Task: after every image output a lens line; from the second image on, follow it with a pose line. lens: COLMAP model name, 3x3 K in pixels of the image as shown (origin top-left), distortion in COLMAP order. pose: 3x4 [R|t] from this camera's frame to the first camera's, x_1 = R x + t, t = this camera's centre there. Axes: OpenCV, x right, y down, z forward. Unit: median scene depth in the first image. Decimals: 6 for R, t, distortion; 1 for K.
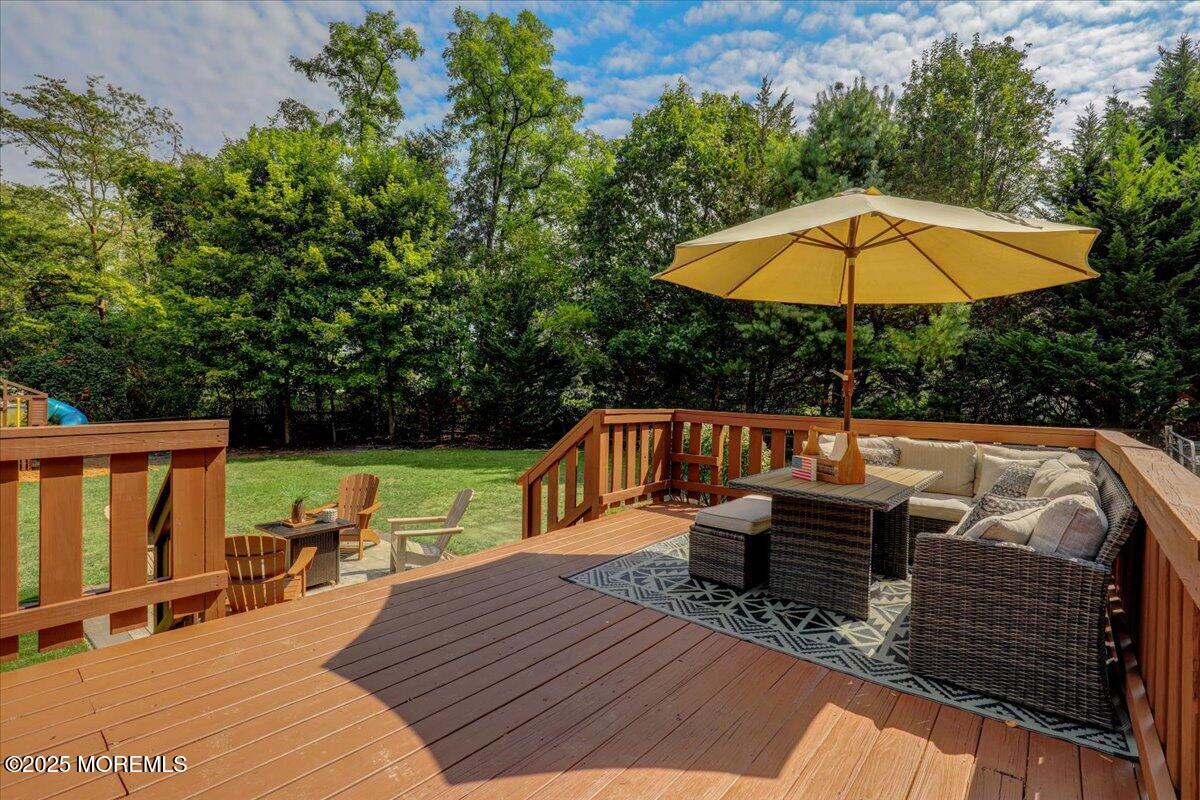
lens RADIAL K [[559.1, 0, 597.8], [0, 559.1, 402.6], [0, 0, 1]] dist [-0.001795, 0.002112]
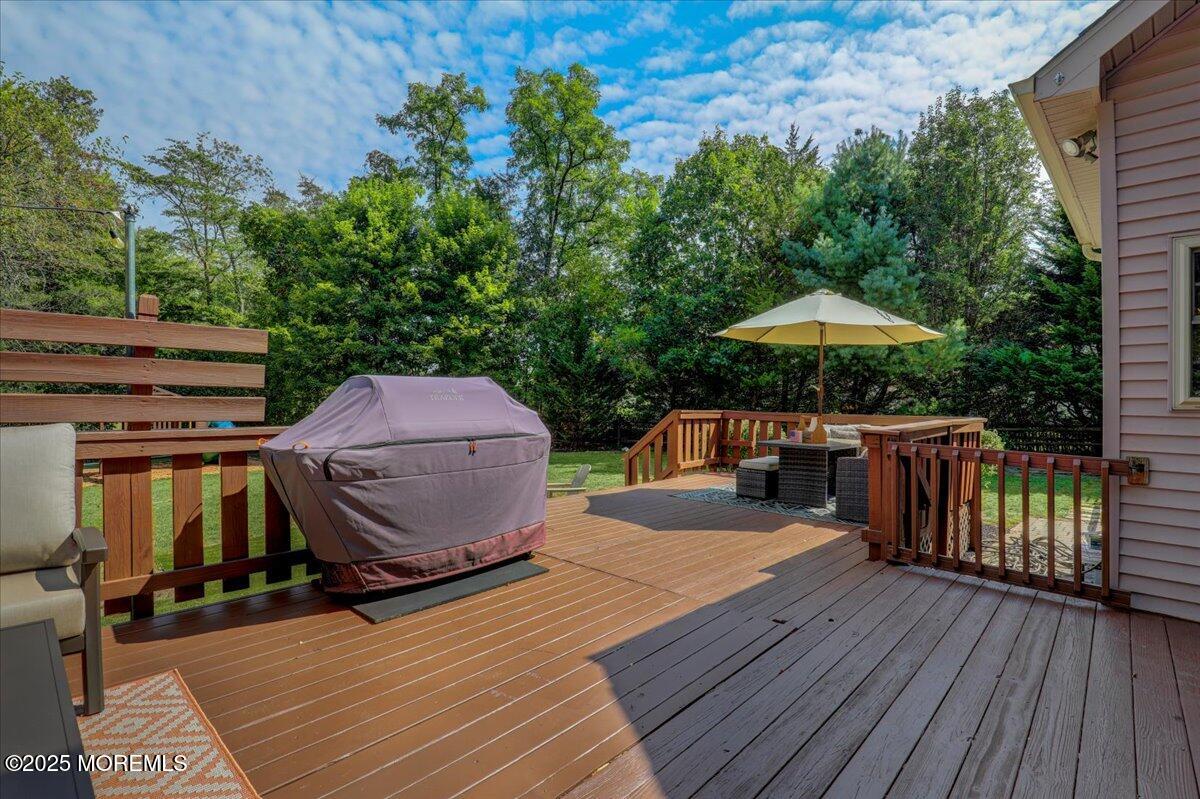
lens RADIAL K [[559.1, 0, 599.6], [0, 559.1, 395.0], [0, 0, 1]] dist [-0.001795, 0.002112]
pose [[0.998009, -0.009577, -0.062337, -0.028893], [0.007534, 0.999429, -0.032931, 0.004999], [0.062617, 0.032396, 0.997512, -0.150695]]
